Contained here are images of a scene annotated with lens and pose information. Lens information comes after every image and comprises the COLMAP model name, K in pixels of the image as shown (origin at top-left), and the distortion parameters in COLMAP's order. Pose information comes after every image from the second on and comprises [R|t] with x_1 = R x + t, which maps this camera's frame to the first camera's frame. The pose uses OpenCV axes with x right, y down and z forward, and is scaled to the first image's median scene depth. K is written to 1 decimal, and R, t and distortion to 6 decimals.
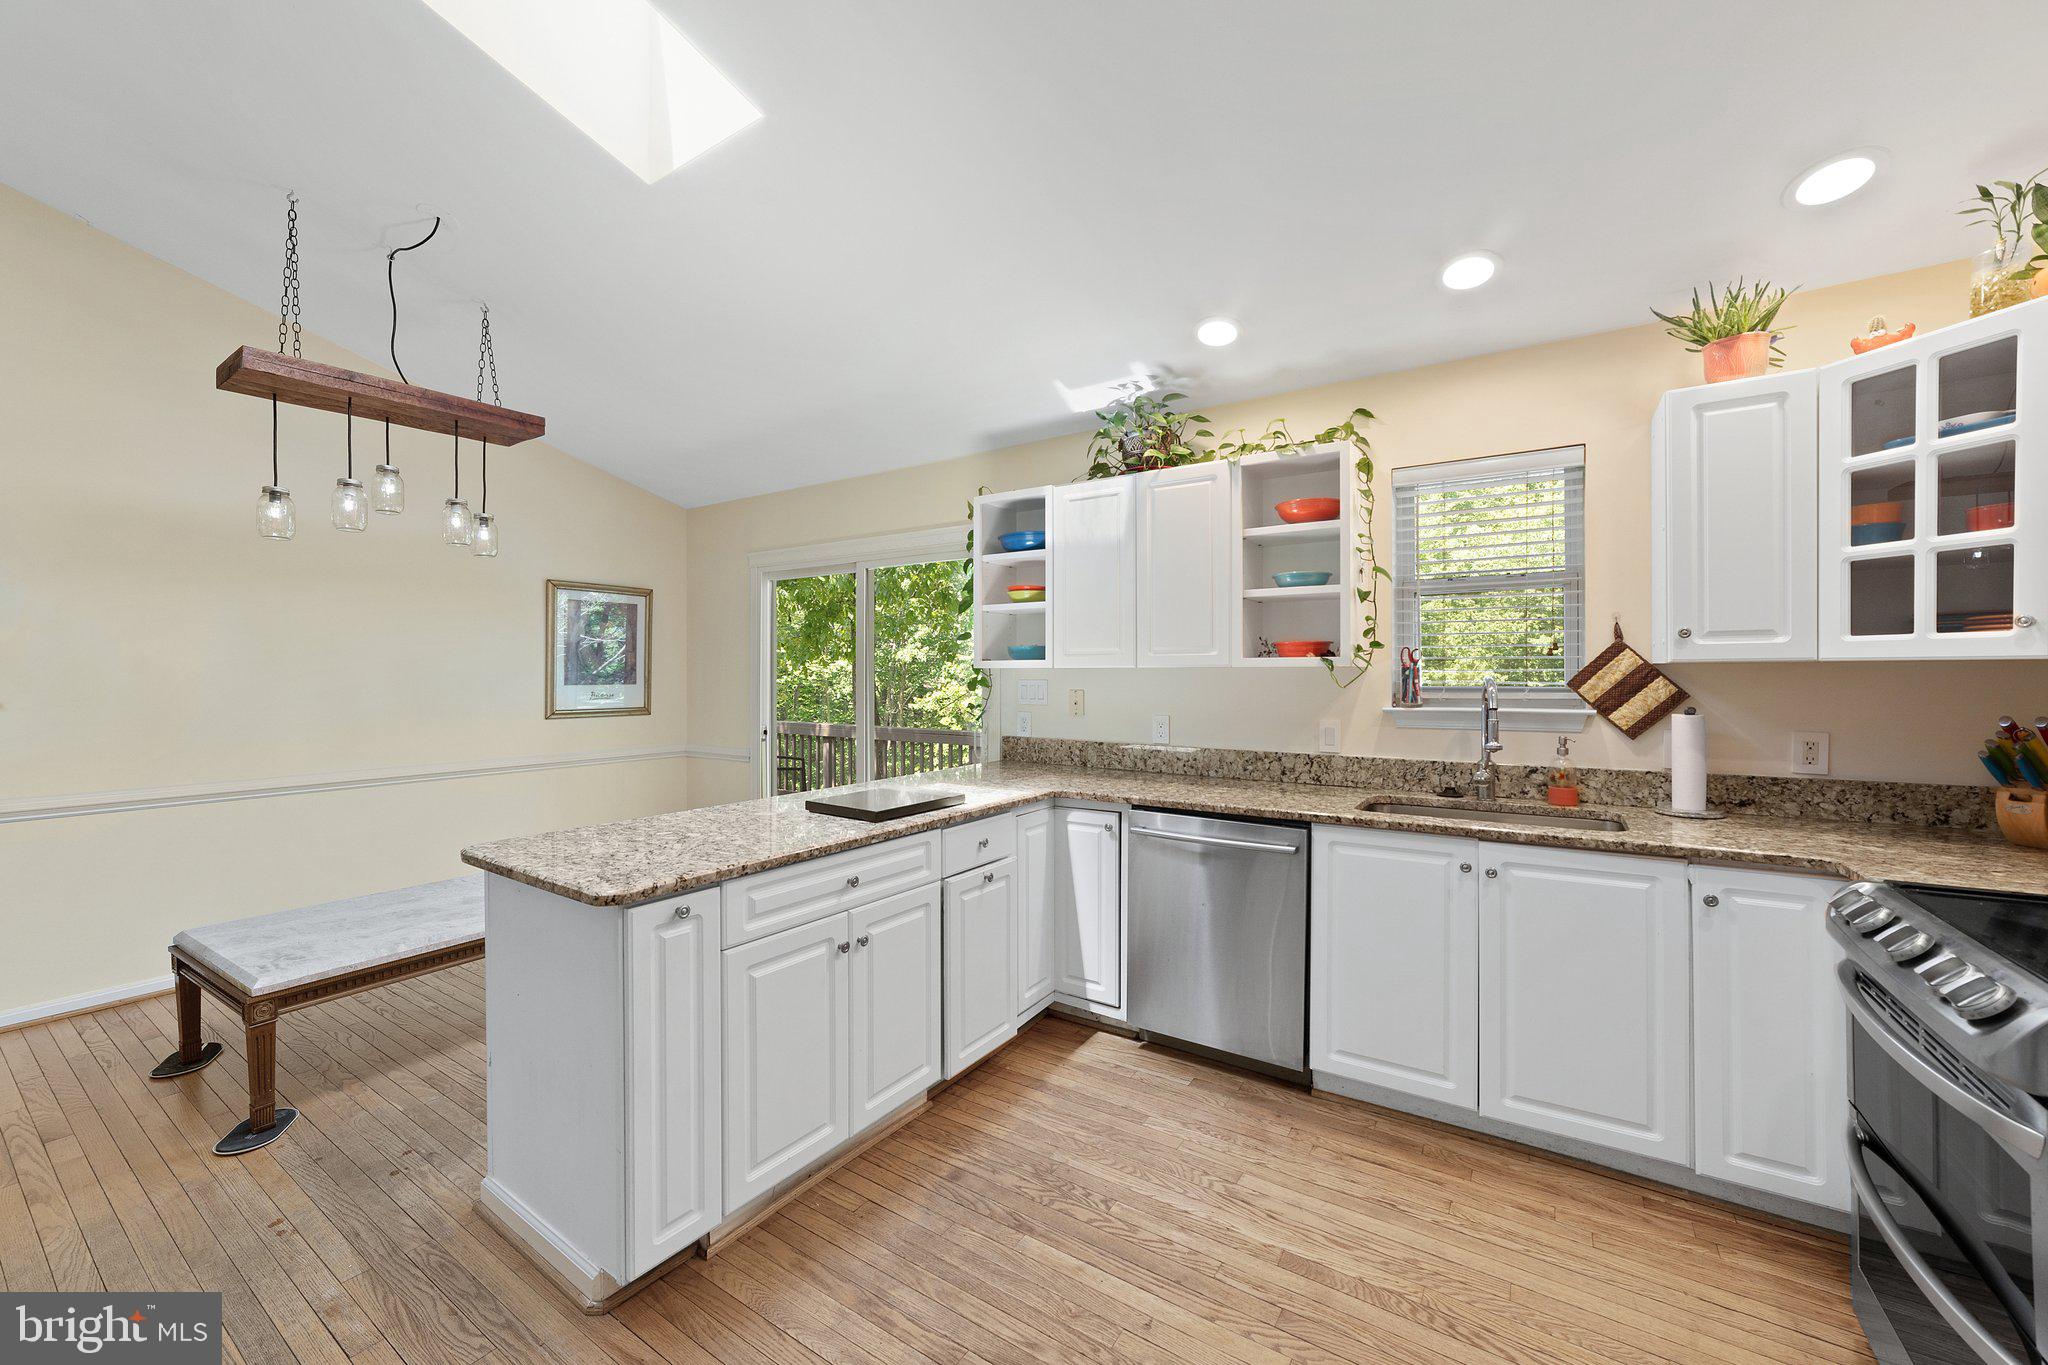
lens RADIAL K [[826.6, 0, 1024.0], [0, 826.6, 682.5], [0, 0, 1]] dist [-0.008869, 0.000061]
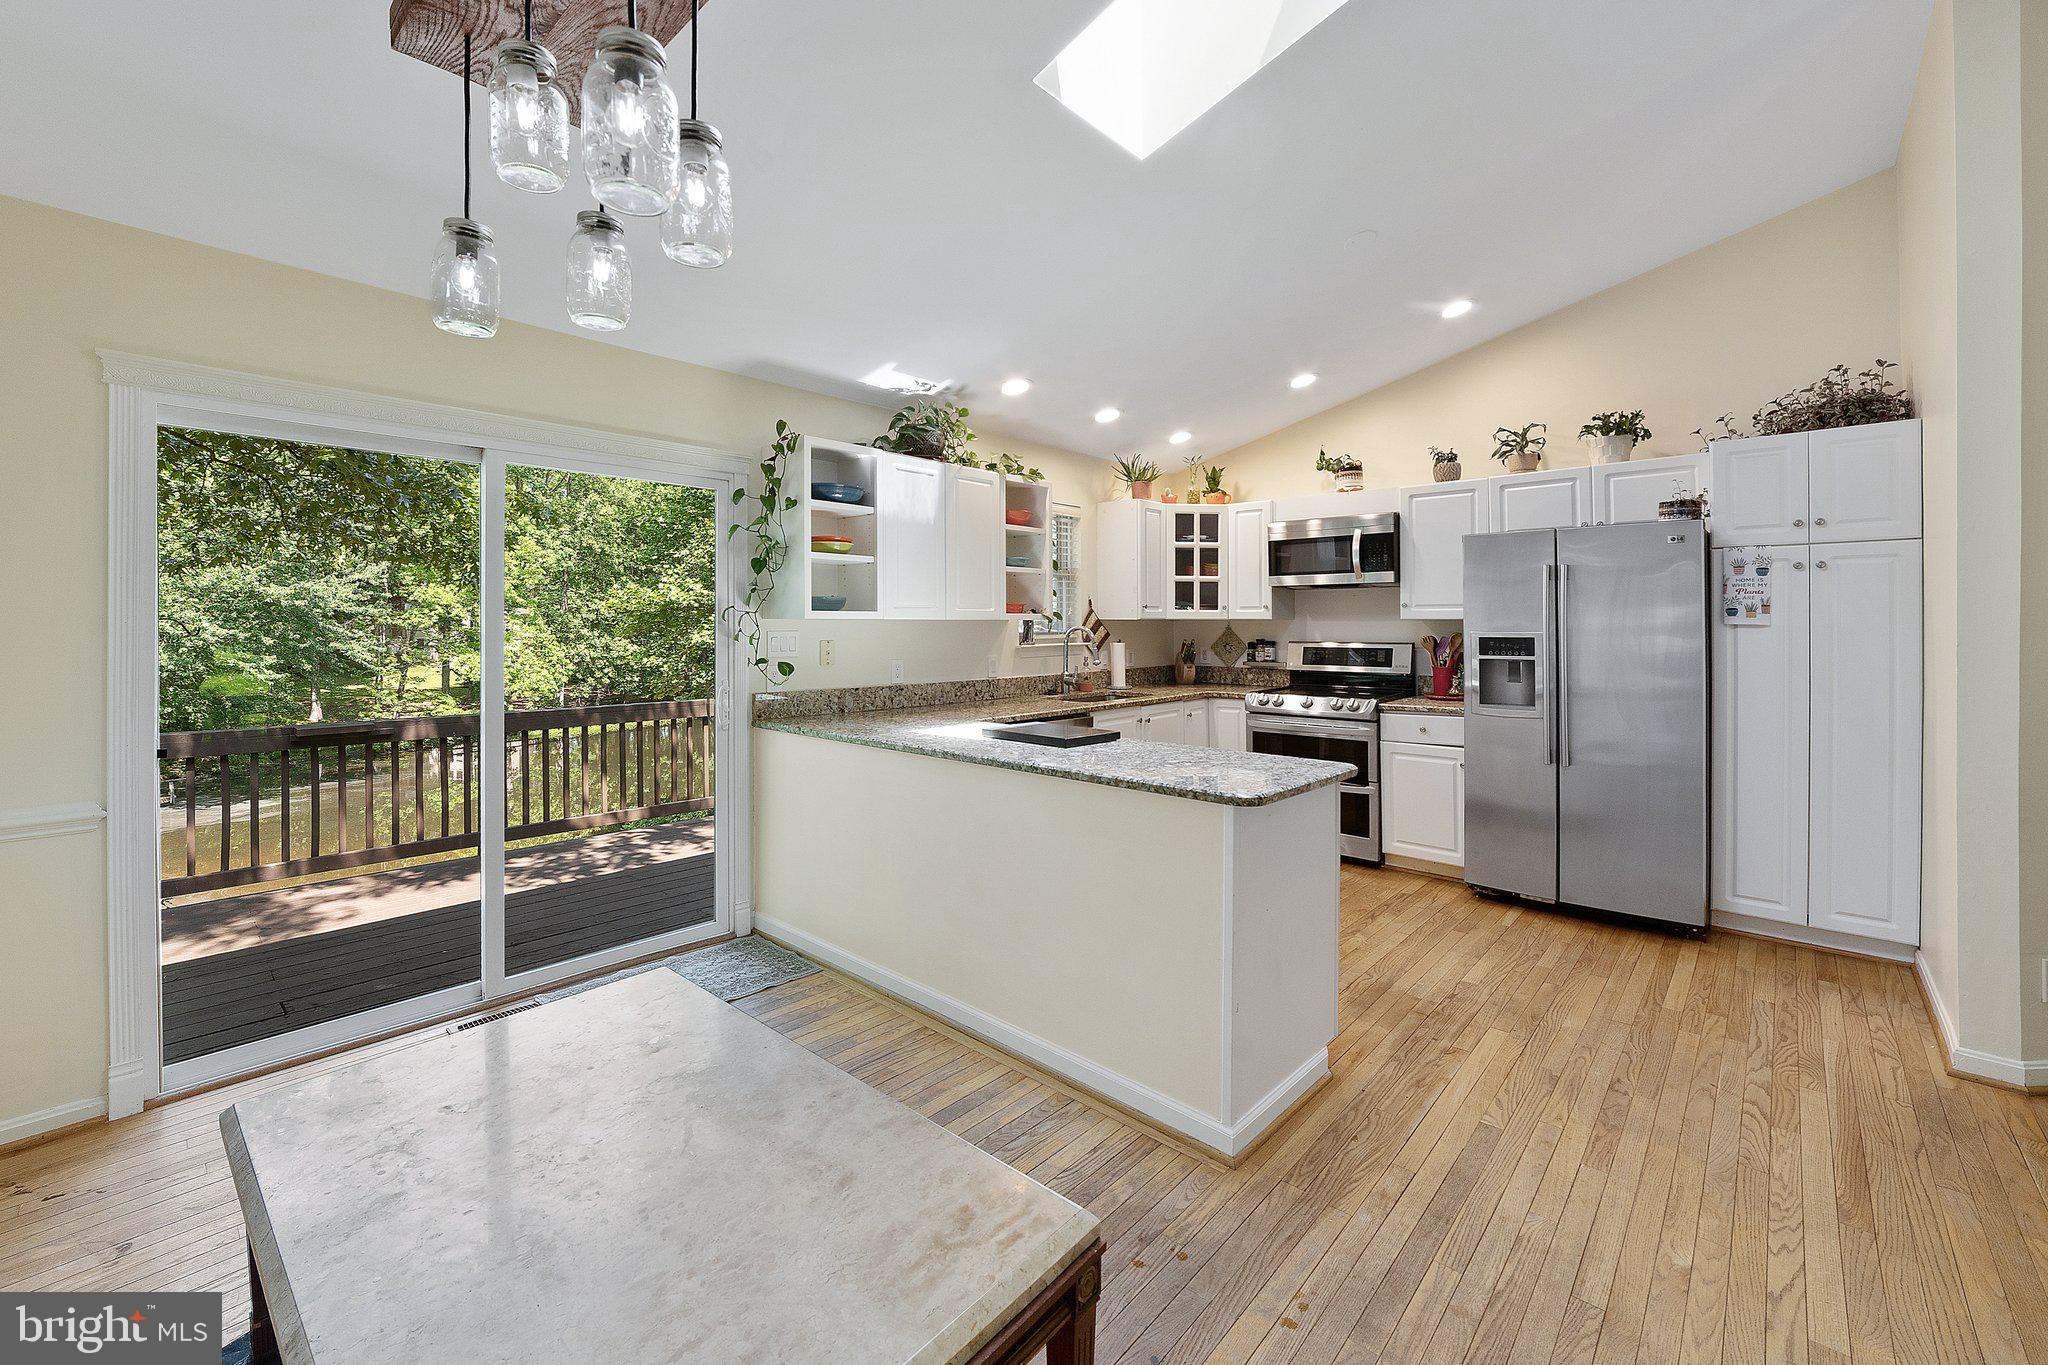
lens RADIAL K [[840.5, 0, 1021.4], [0, 840.5, 625.7], [0, 0, 1]] dist [-0.018109, 0.000002]
pose [[0.133186, -0.002336, 0.991088, -1.501496], [0.012917, 0.999916, 0.000621, -0.011301], [-0.991007, 0.012719, 0.133205, 0.986371]]
